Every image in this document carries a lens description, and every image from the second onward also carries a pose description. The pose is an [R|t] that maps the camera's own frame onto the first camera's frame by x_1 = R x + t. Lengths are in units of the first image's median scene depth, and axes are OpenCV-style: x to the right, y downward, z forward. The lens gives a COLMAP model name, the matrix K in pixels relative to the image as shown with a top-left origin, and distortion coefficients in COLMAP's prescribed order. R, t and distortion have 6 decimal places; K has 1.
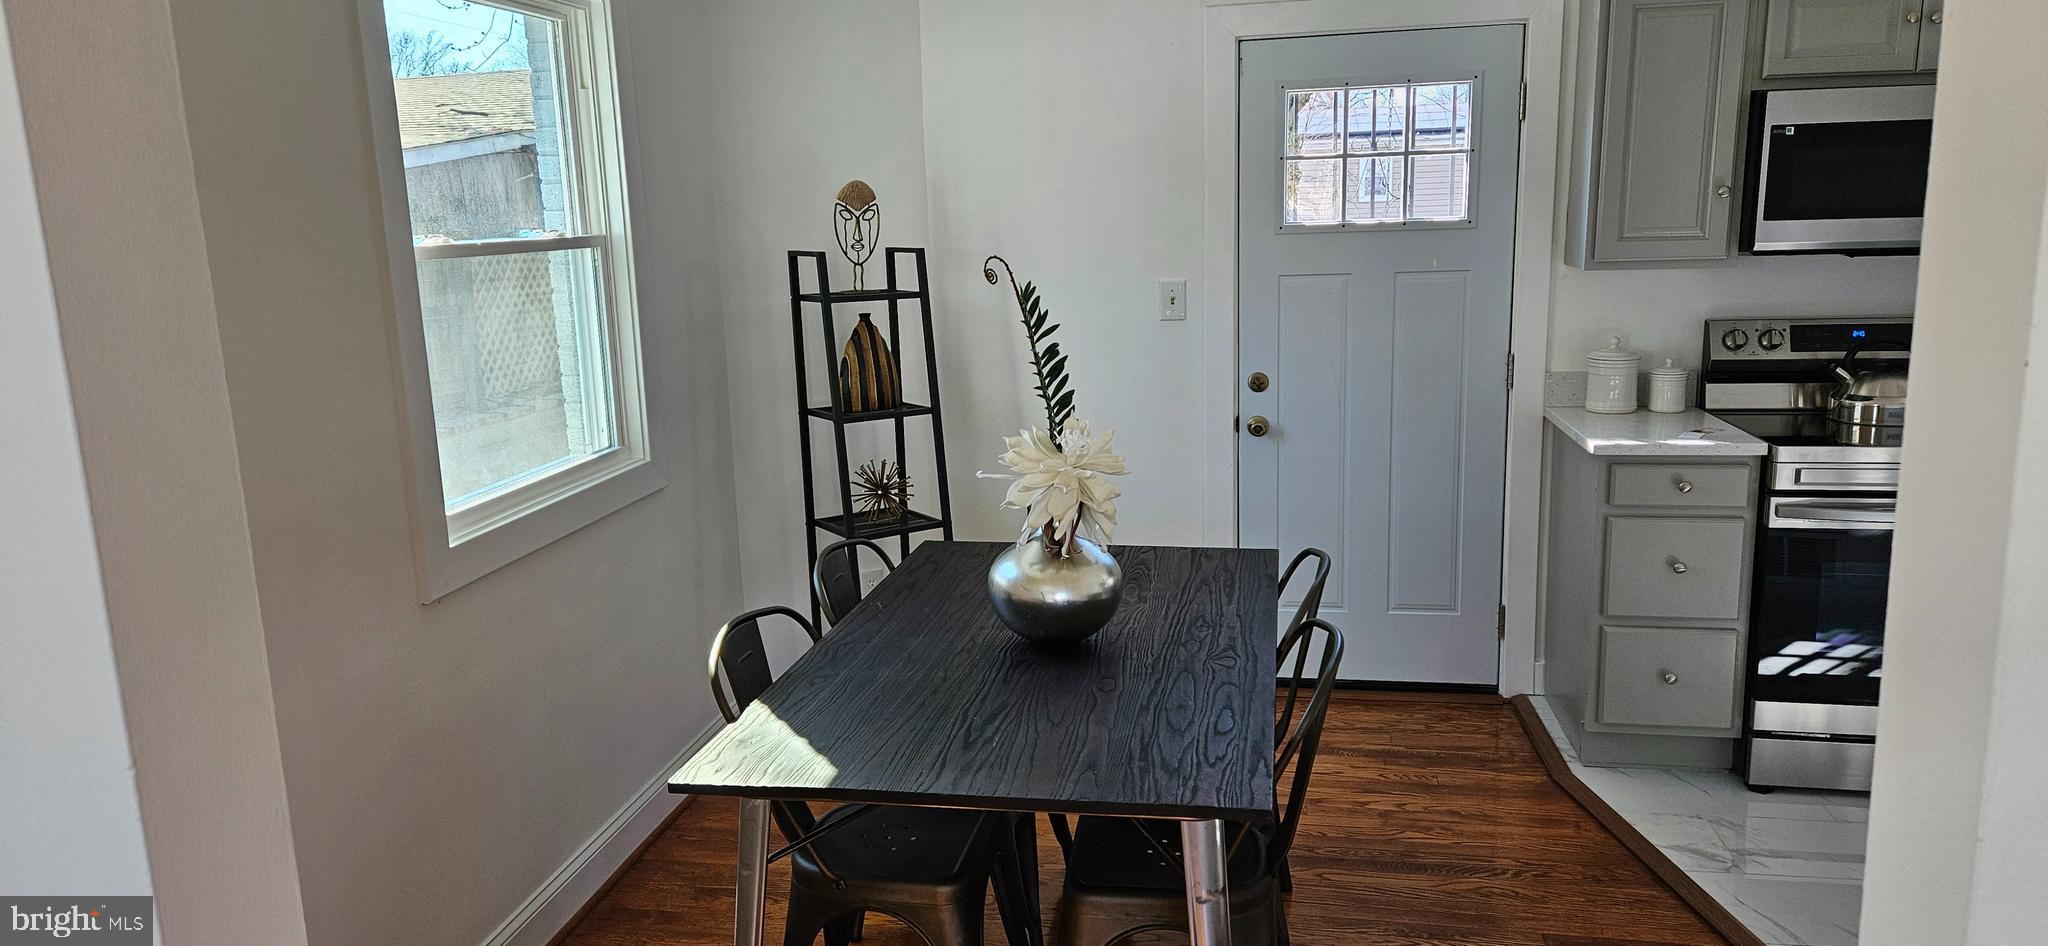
lens RADIAL K [[1361.0, 0, 1025.2], [0, 1361.0, 472.6], [0, 0, 1]] dist [0.044520, -0.035345]
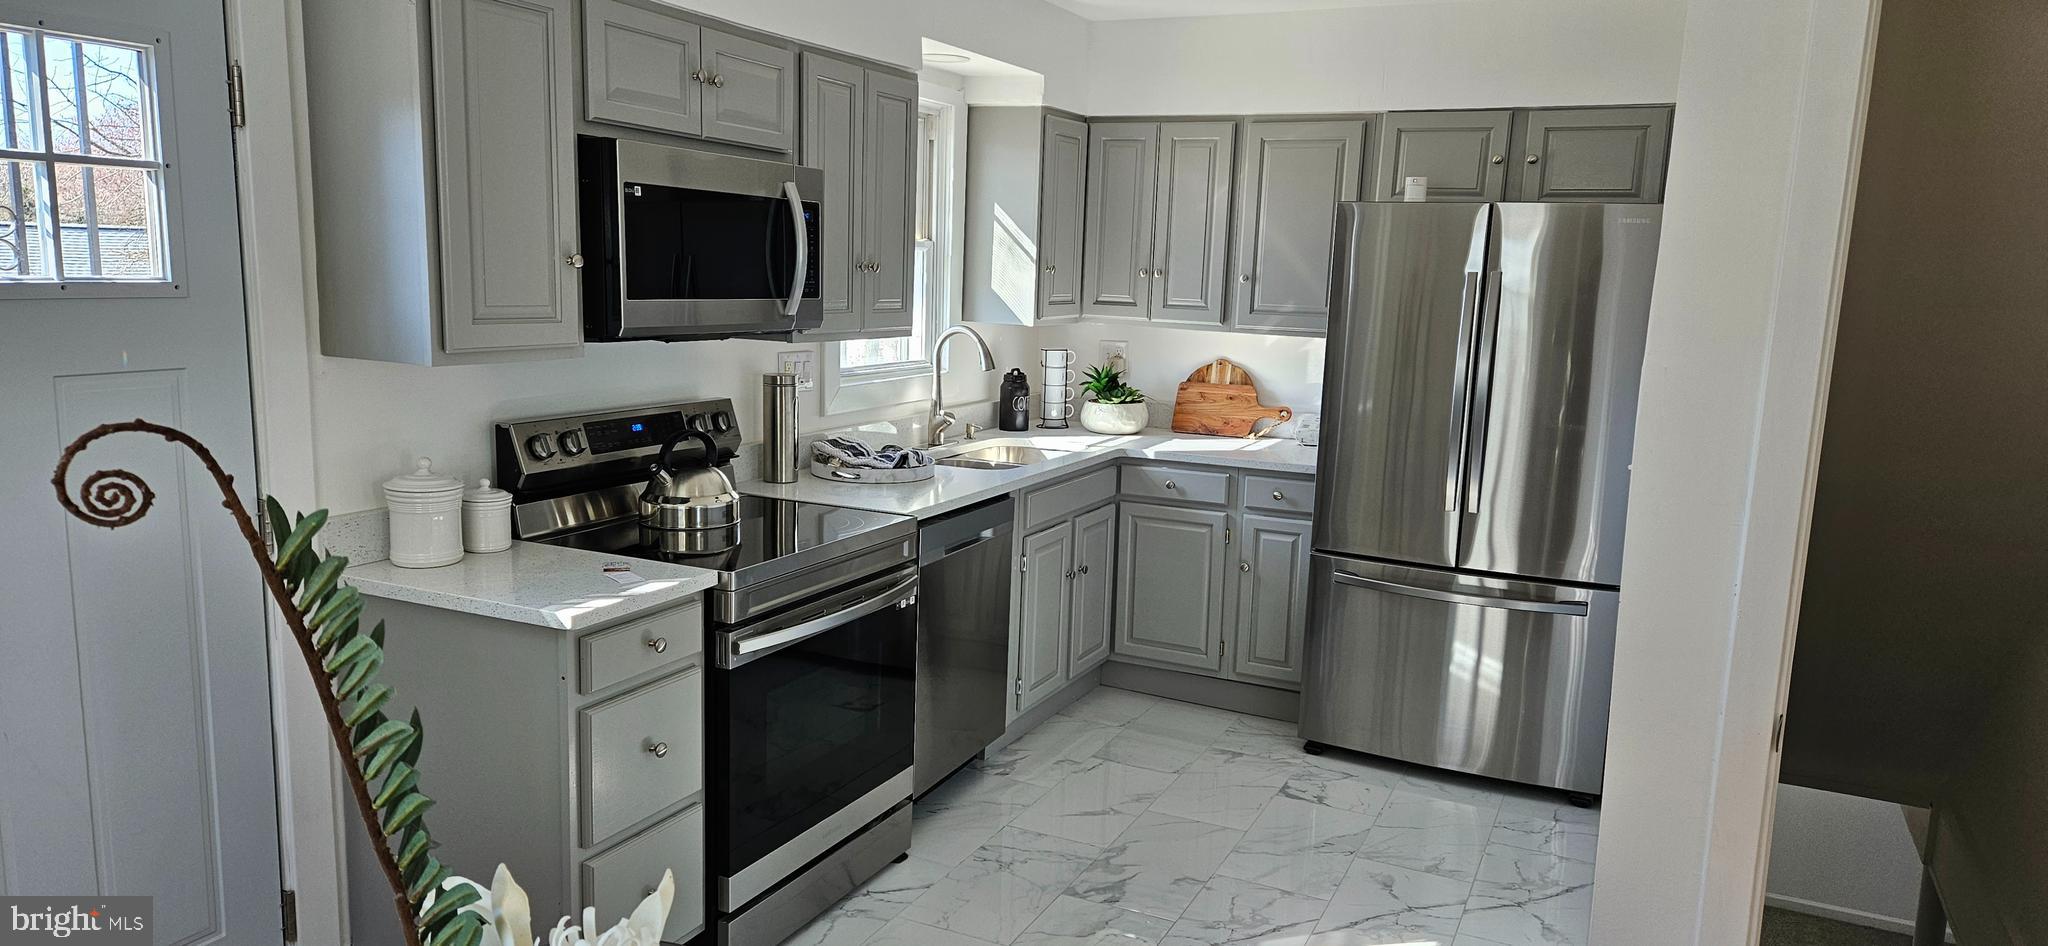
lens RADIAL K [[1361.0, 0, 1025.6], [0, 1361.0, 491.1], [0, 0, 1]] dist [0.044520, -0.035345]
pose [[0.250742, -0.124020, 0.960077, -0.177794], [0.147981, 0.985014, 0.088593, -0.104843], [-0.956676, 0.119859, 0.265337, 0.555716]]
